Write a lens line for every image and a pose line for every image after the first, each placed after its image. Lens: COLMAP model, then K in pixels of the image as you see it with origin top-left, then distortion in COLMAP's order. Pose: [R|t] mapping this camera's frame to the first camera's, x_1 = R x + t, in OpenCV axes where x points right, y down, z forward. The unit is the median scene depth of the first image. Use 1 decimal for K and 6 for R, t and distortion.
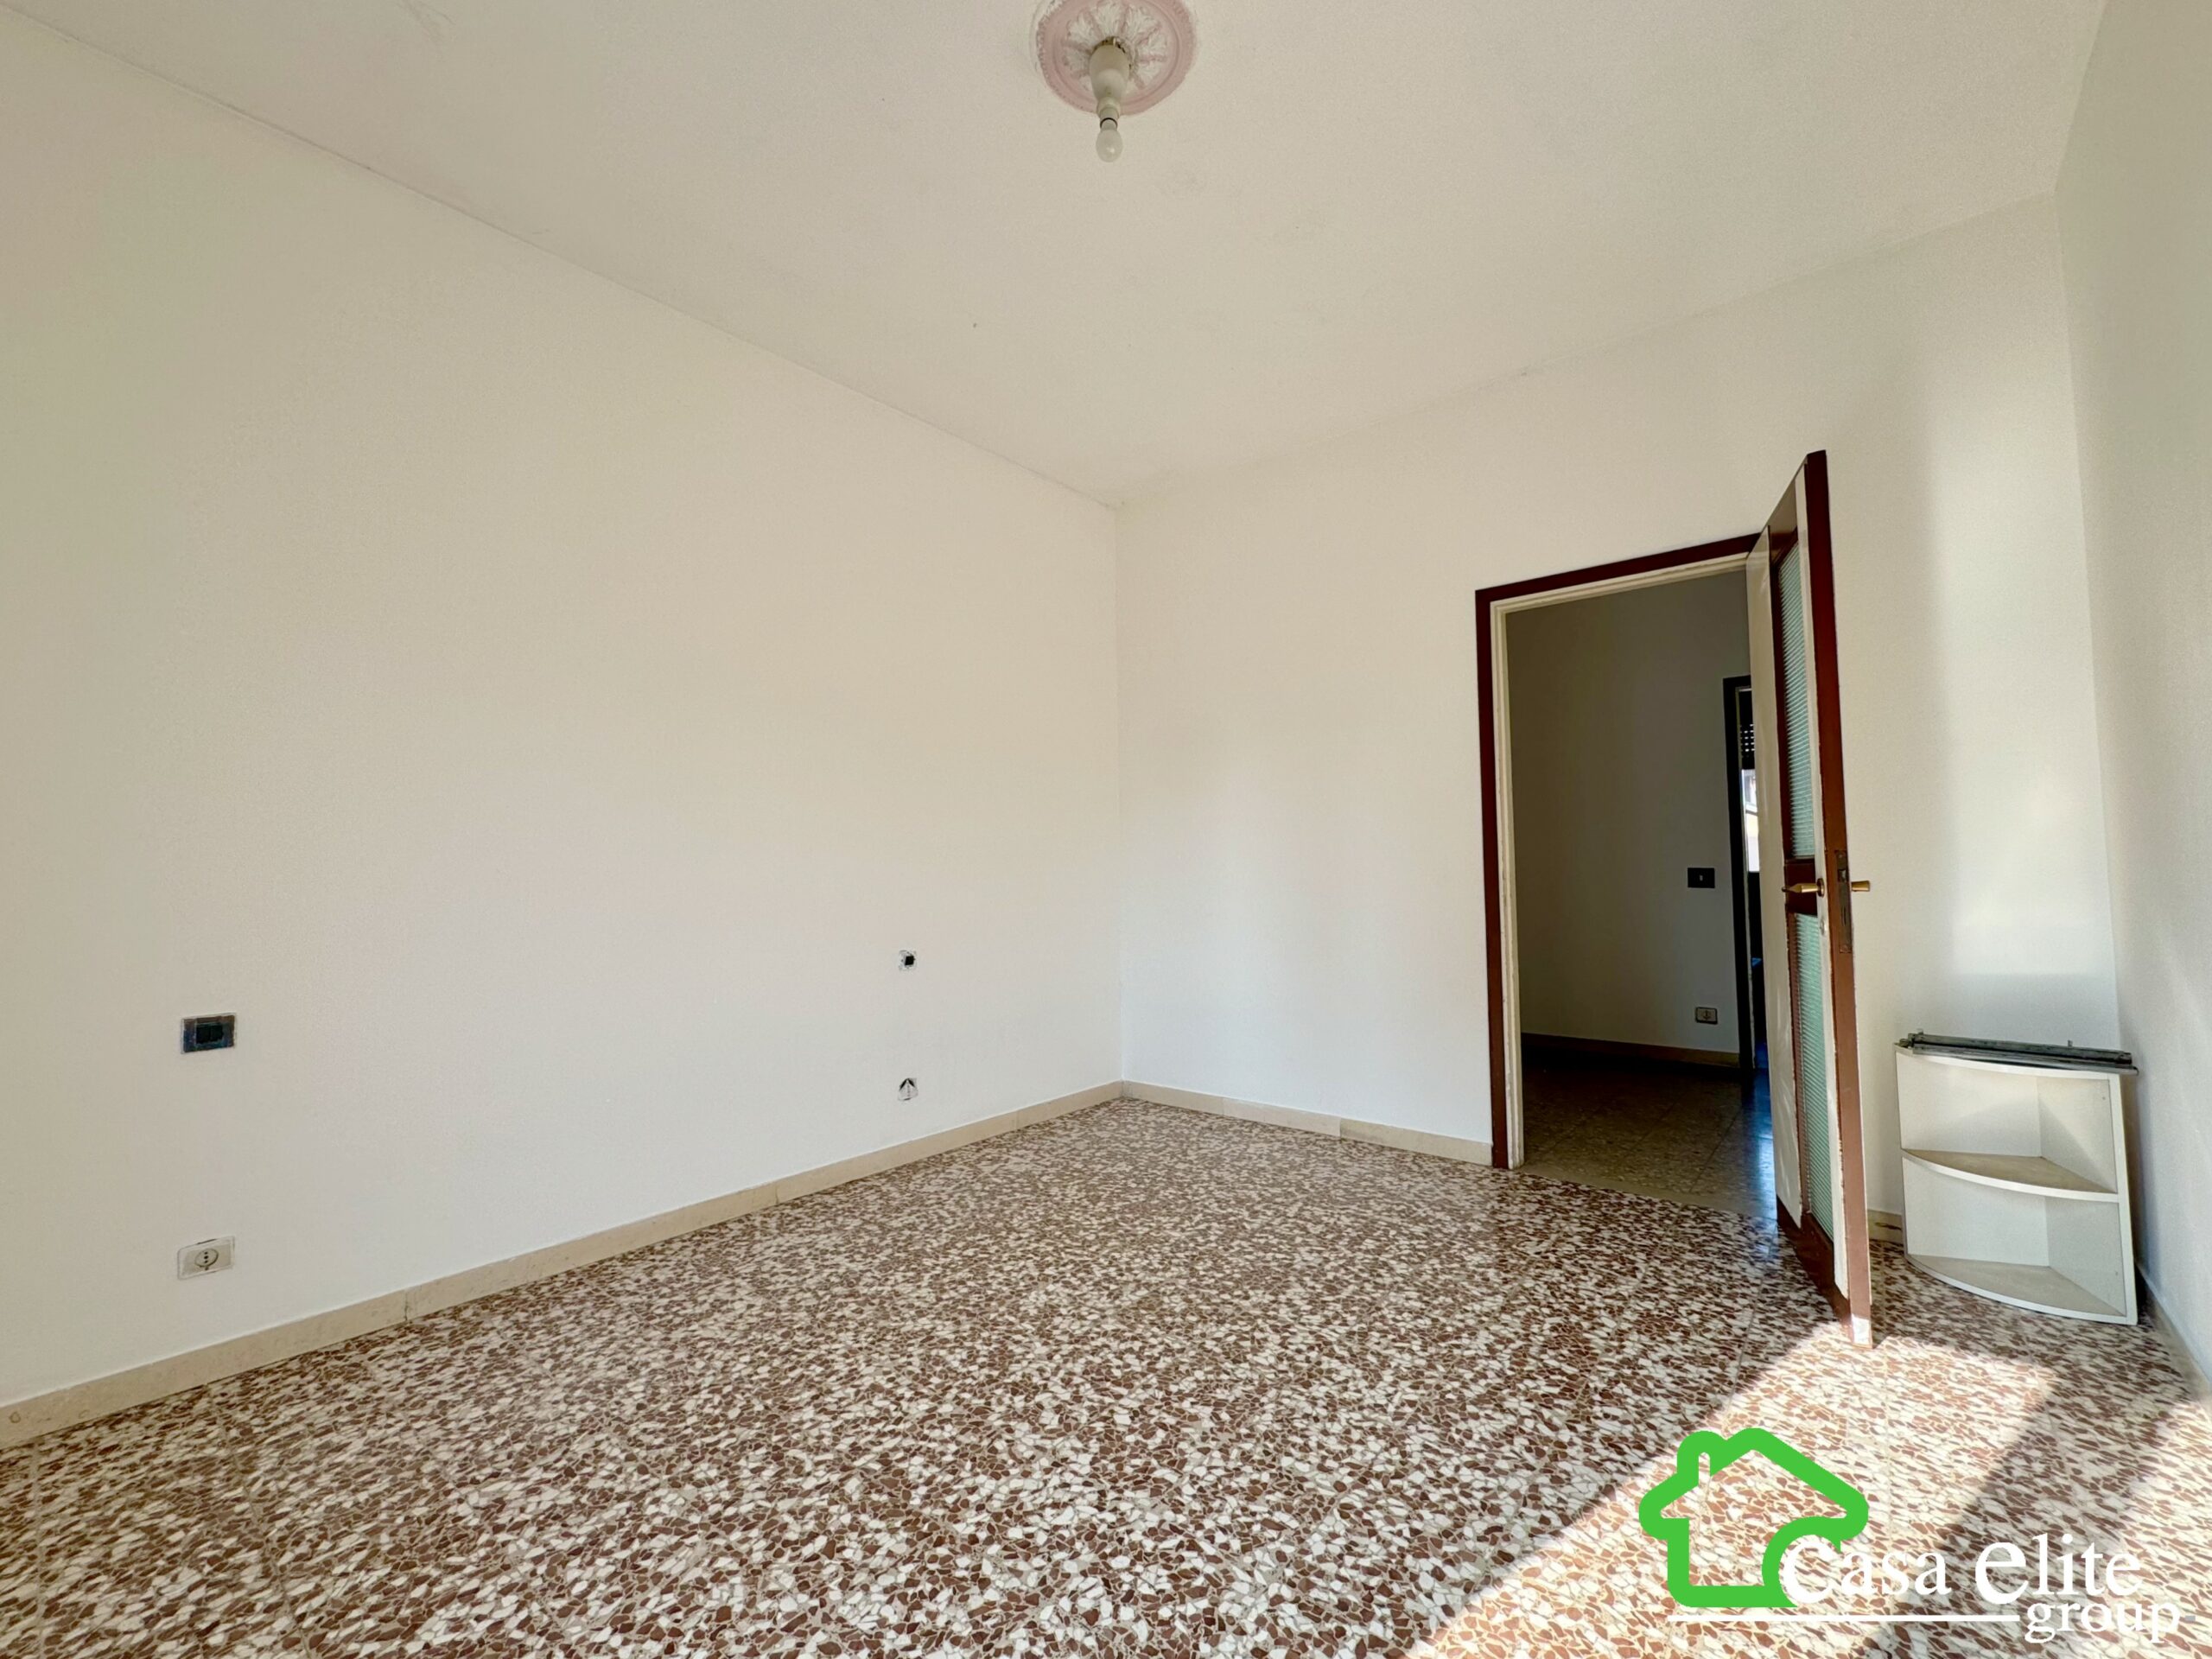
lens RADIAL K [[900.7, 0, 1092.4], [0, 900.7, 831.1], [0, 0, 1]] dist [-0.000248, 0.000187]
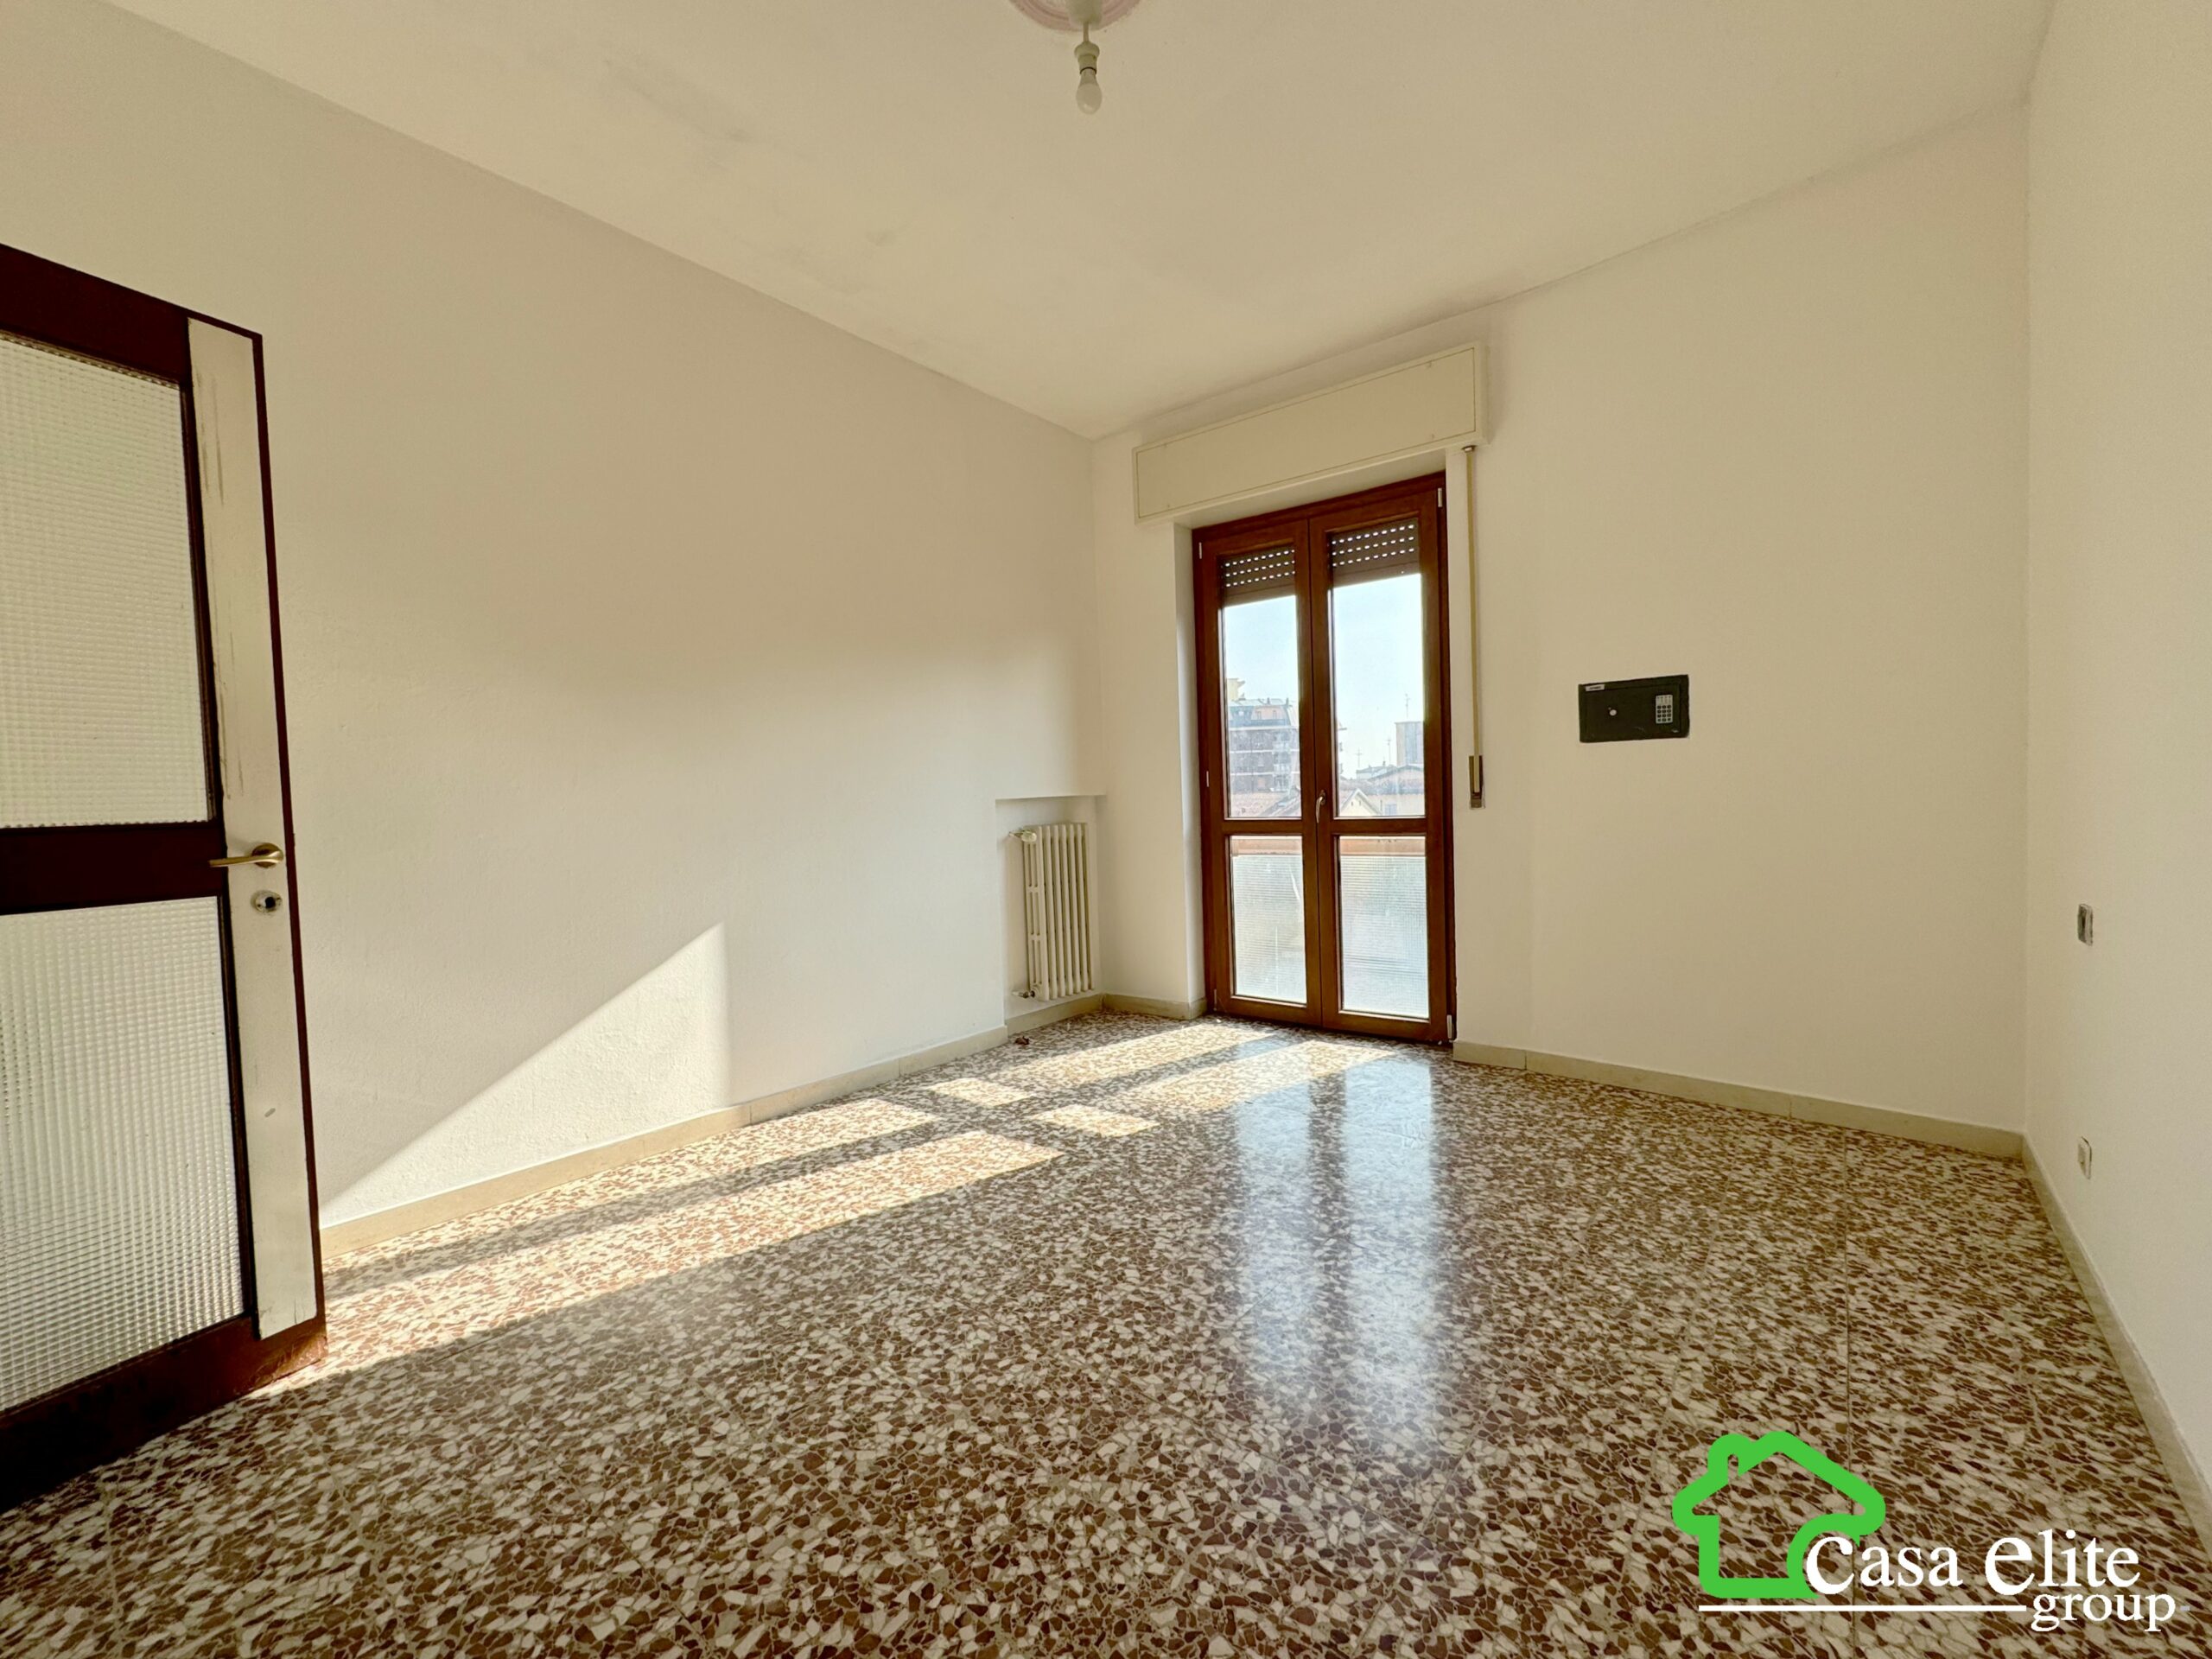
lens RADIAL K [[900.7, 0, 1092.4], [0, 900.7, 831.1], [0, 0, 1]] dist [-0.000248, 0.000187]
pose [[-0.998925, 0.045793, -0.007242, 0.059572], [0.045850, 0.998917, -0.007906, 0.086576], [0.006872, -0.008229, -0.999943, 1.940281]]
